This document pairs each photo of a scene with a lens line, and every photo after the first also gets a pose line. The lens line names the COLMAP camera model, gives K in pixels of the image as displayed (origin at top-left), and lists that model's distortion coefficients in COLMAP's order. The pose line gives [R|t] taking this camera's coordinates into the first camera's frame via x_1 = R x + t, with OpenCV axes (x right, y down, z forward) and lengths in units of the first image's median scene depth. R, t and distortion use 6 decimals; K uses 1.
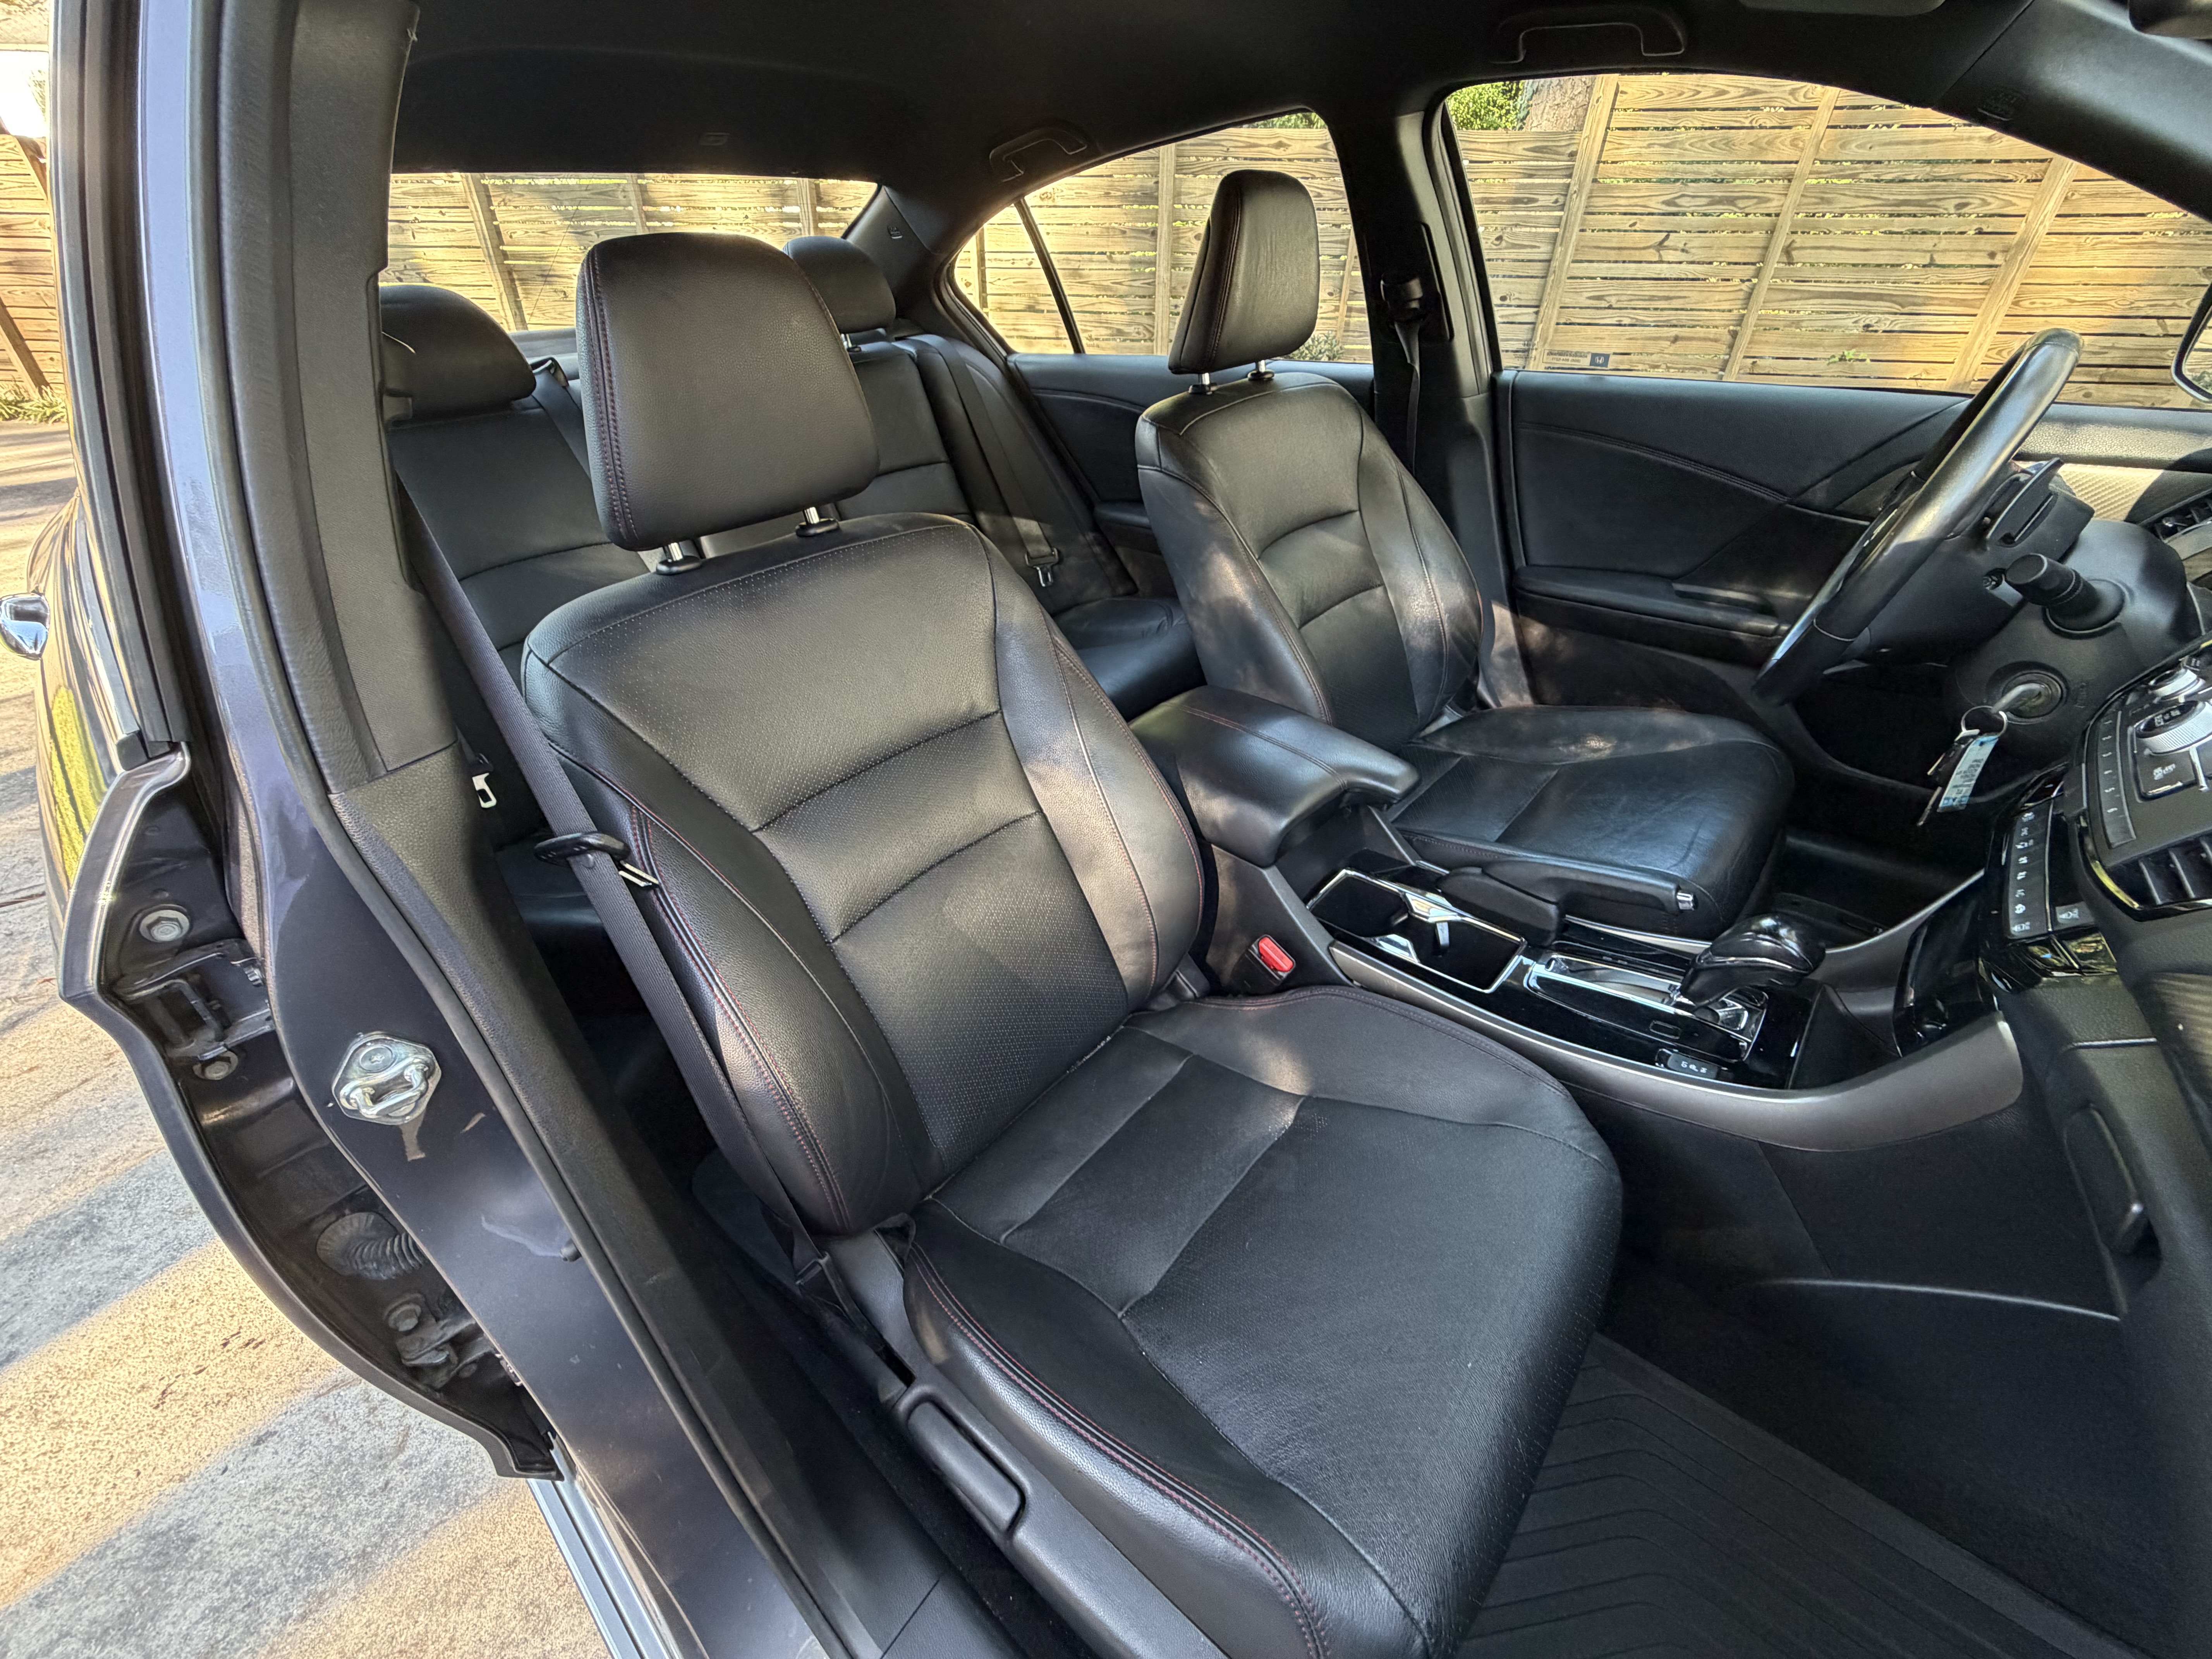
lens RADIAL K [[877.5, 0, 1106.0], [0, 877.5, 829.5], [0, 0, 1]] dist [-0.000639, 0.000351]
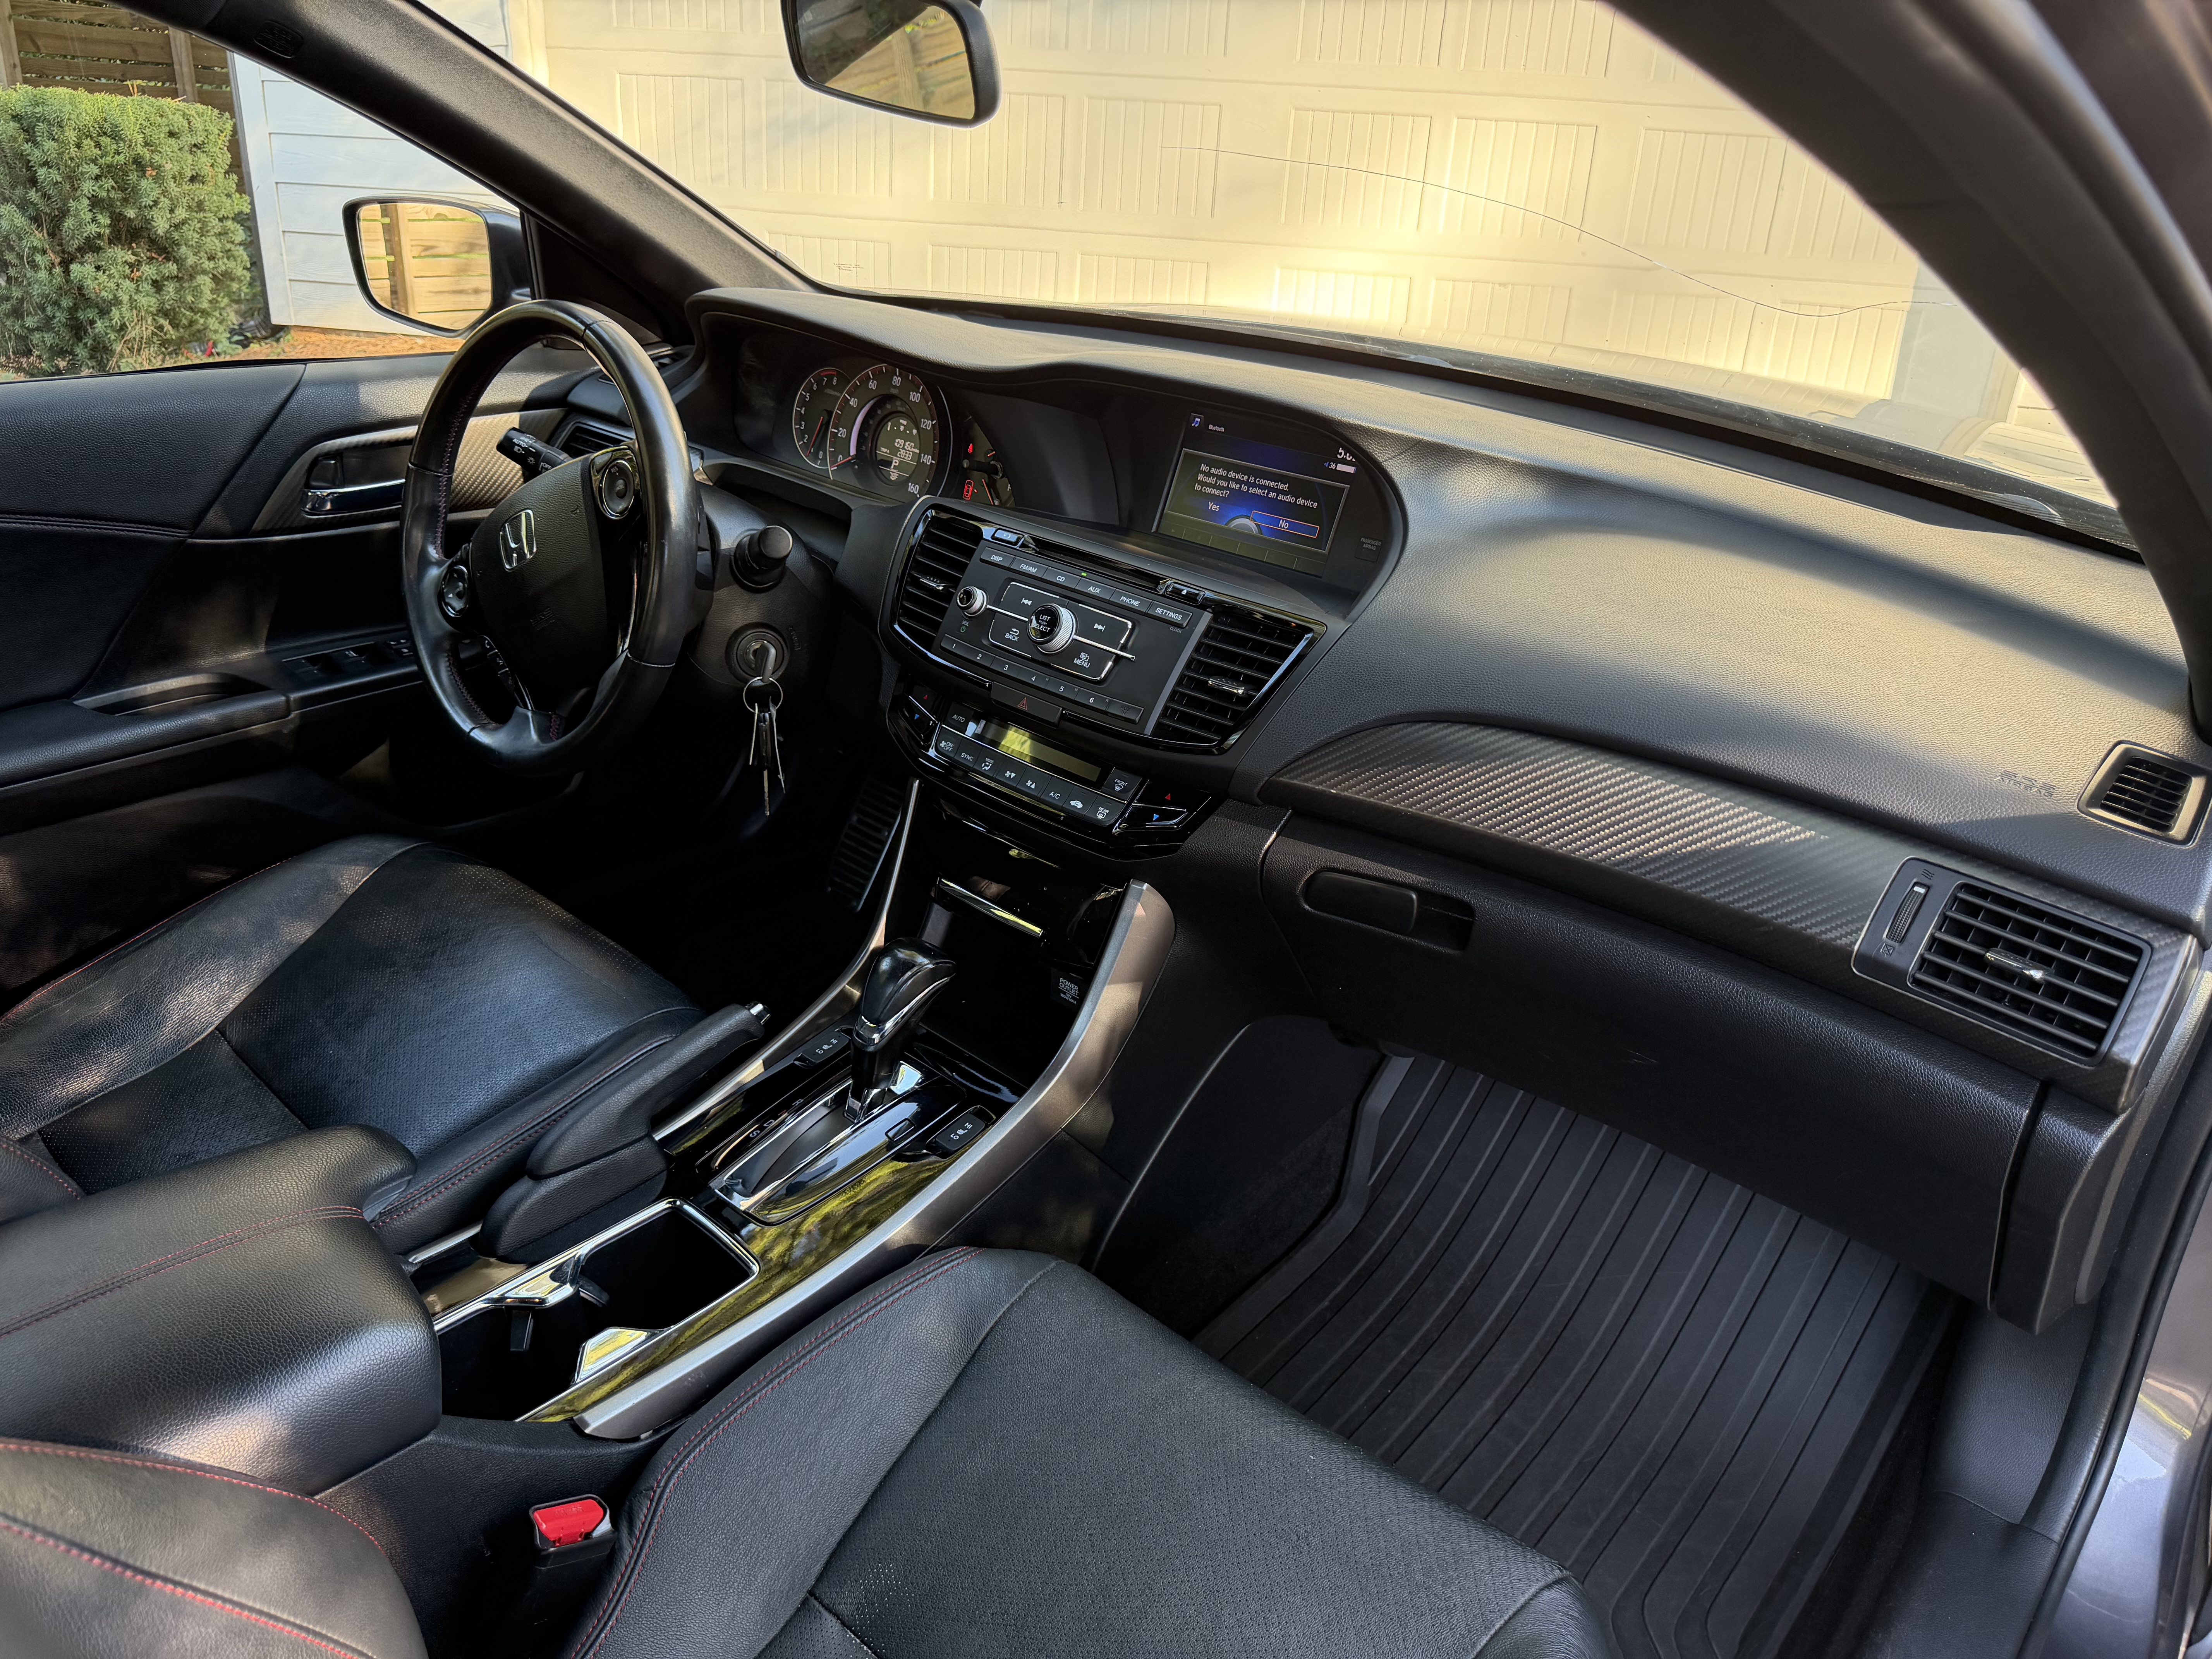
lens RADIAL K [[1554.7, 0, 1106.0], [0, 1554.7, 829.5], [0, 0, 1]] dist [0.012135, -0.000353]
pose [[-0.004463, -0.404930, 0.914337, -0.473652], [0.498670, 0.791644, 0.353027, -0.337848], [-0.866780, 0.457528, 0.198393, 0.346782]]
